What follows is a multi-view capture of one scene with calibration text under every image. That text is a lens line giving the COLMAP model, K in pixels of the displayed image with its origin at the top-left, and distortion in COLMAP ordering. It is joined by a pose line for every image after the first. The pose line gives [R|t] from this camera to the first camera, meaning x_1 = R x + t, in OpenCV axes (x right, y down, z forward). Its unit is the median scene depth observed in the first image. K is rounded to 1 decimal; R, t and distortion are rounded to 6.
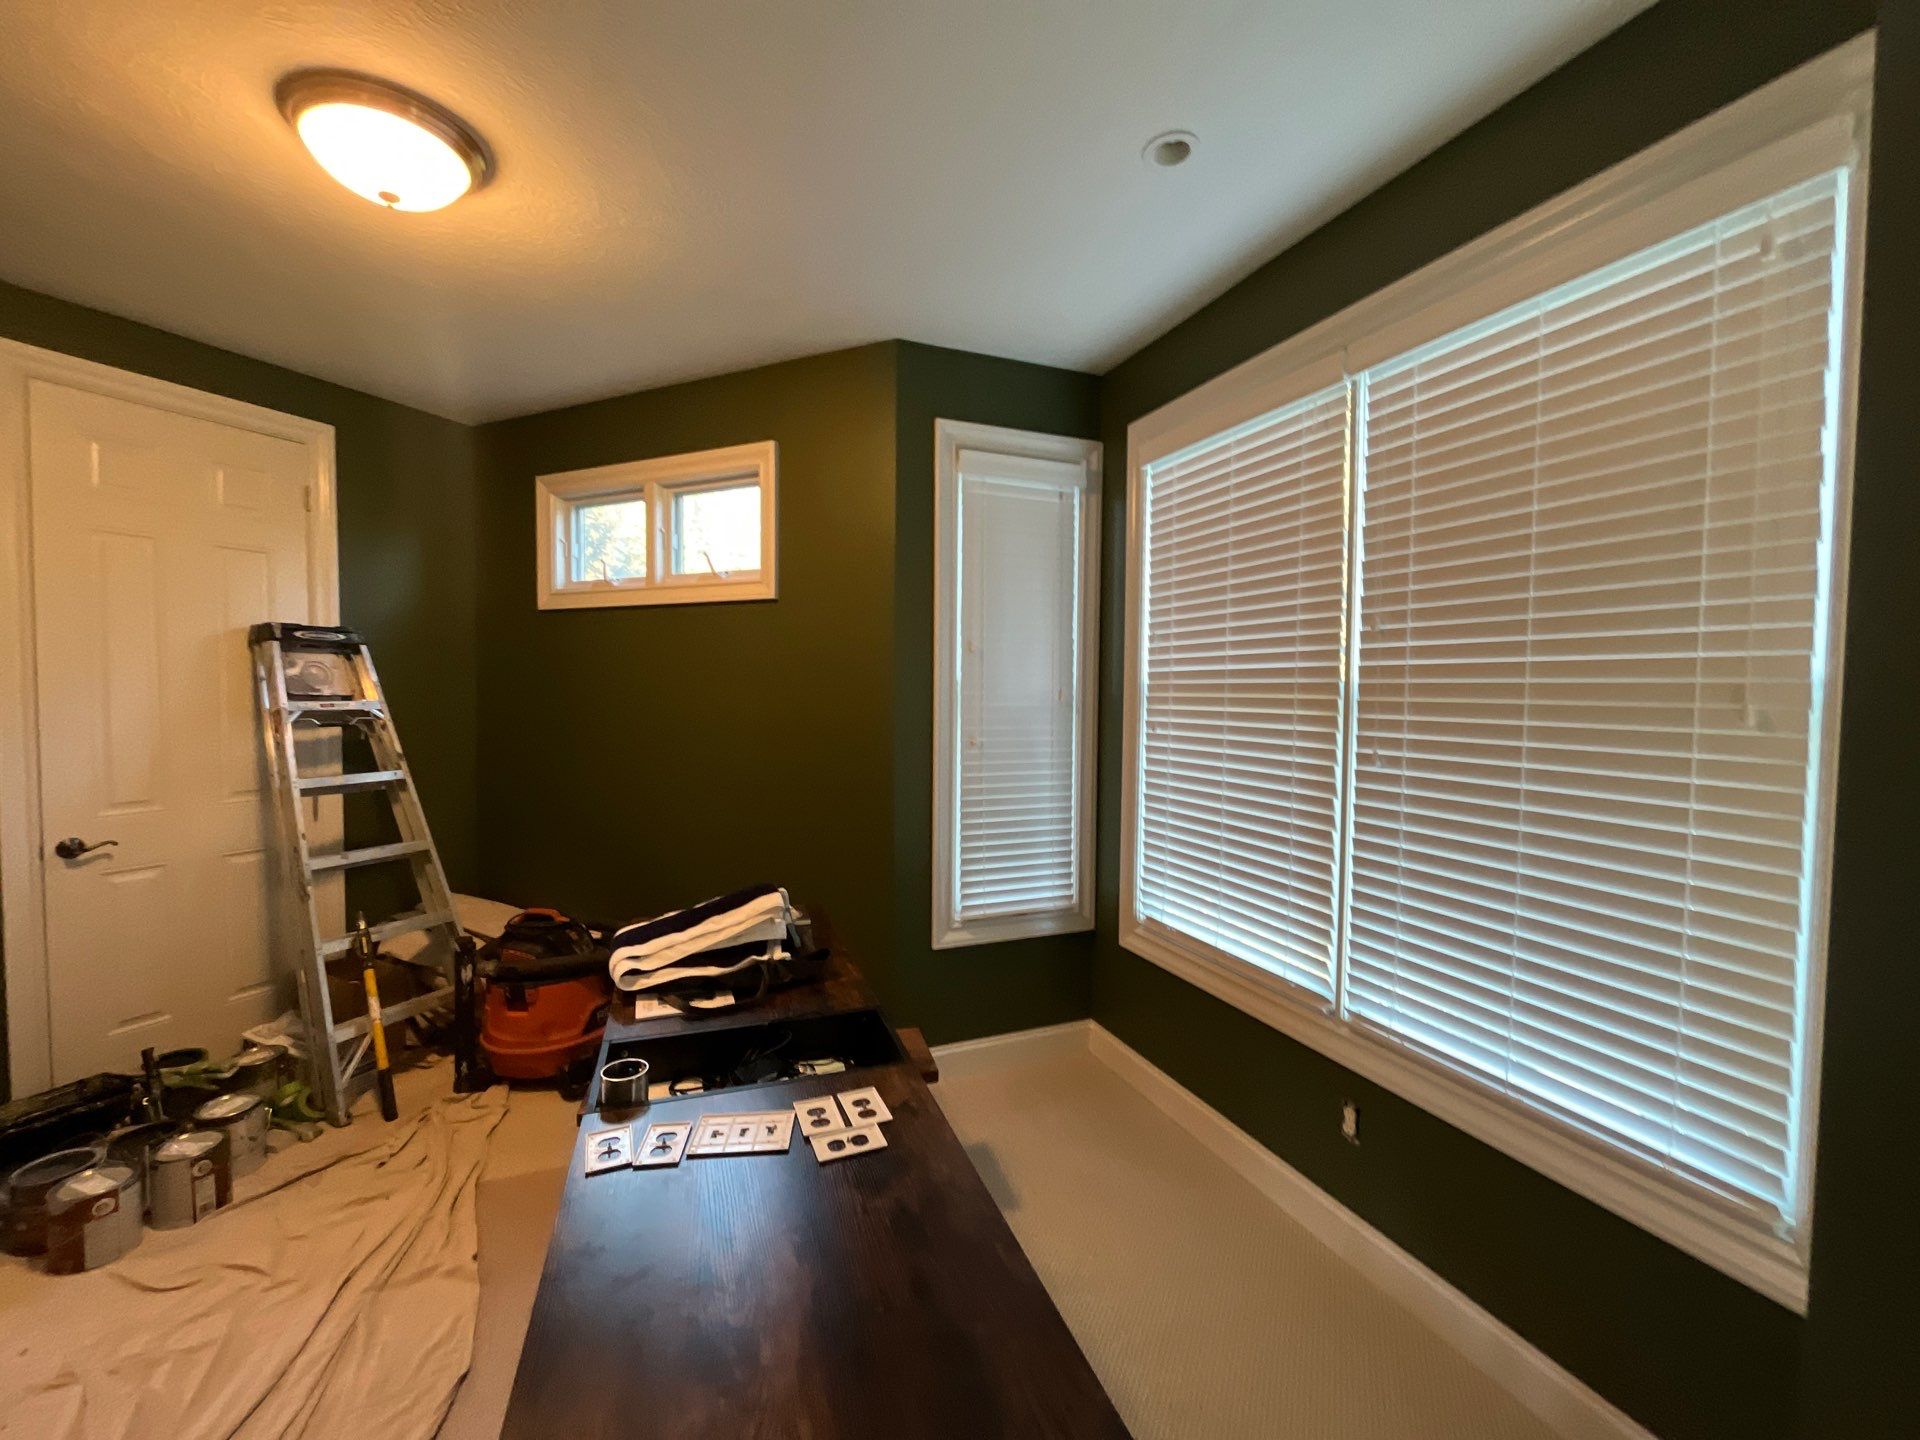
lens RADIAL K [[775.2, 0, 957.2], [0, 775.2, 718.1], [0, 0, 1]] dist [-0.002809, -0.000587]
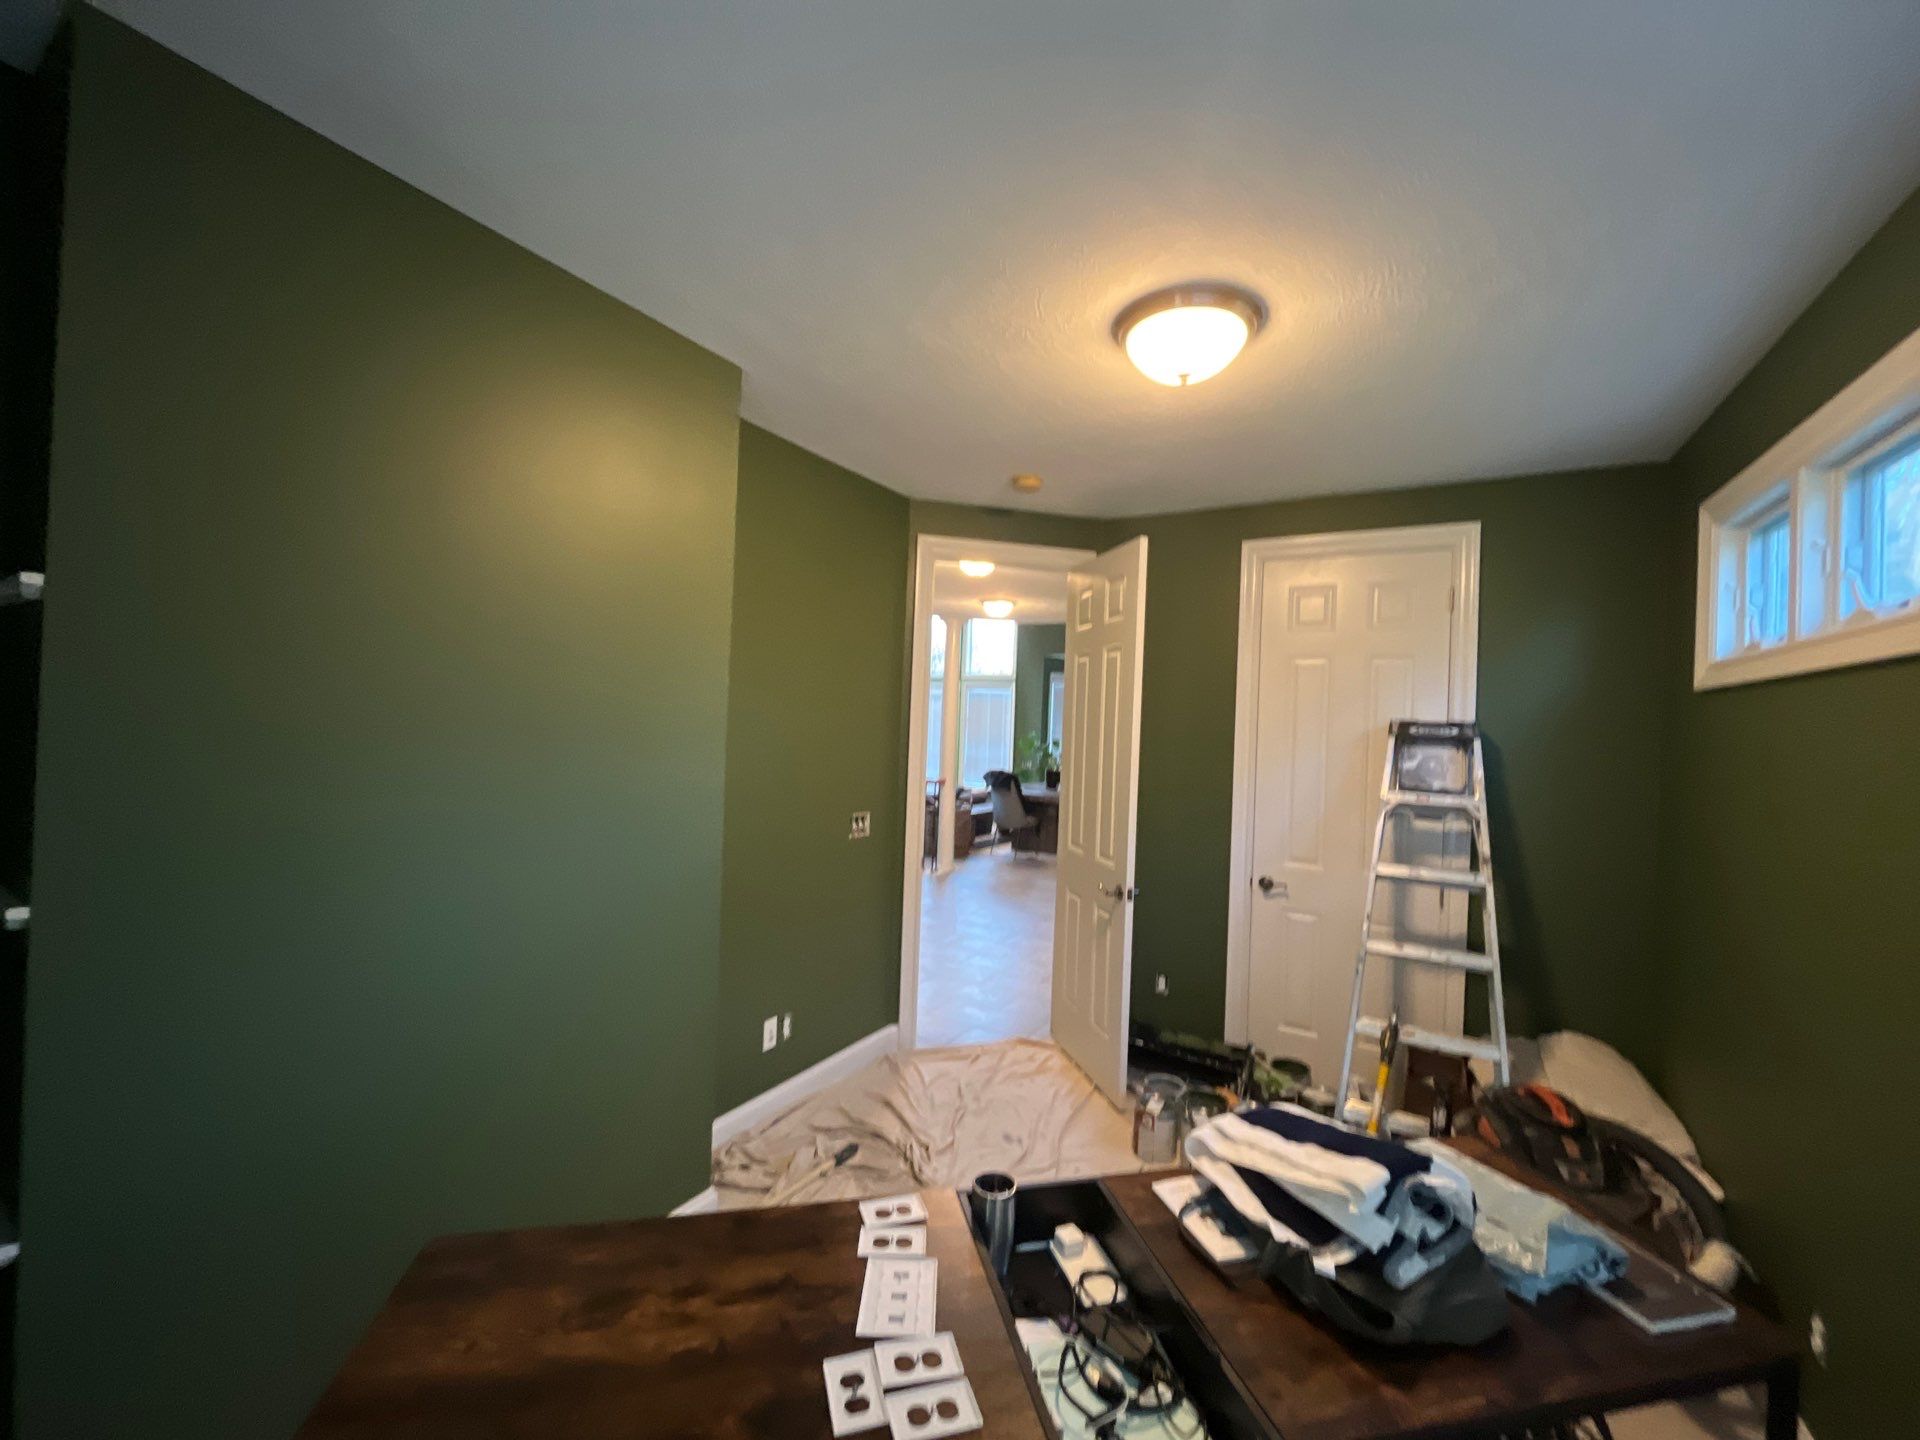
lens RADIAL K [[775.2, 0, 958.3], [0, 775.2, 715.9], [0, 0, 1]] dist [-0.002809, -0.000587]
pose [[-0.101429, -0.018658, -0.994668, 0.301884], [-0.078451, 0.996861, -0.010699, -0.071423], [0.991745, 0.076947, -0.102574, 0.515266]]
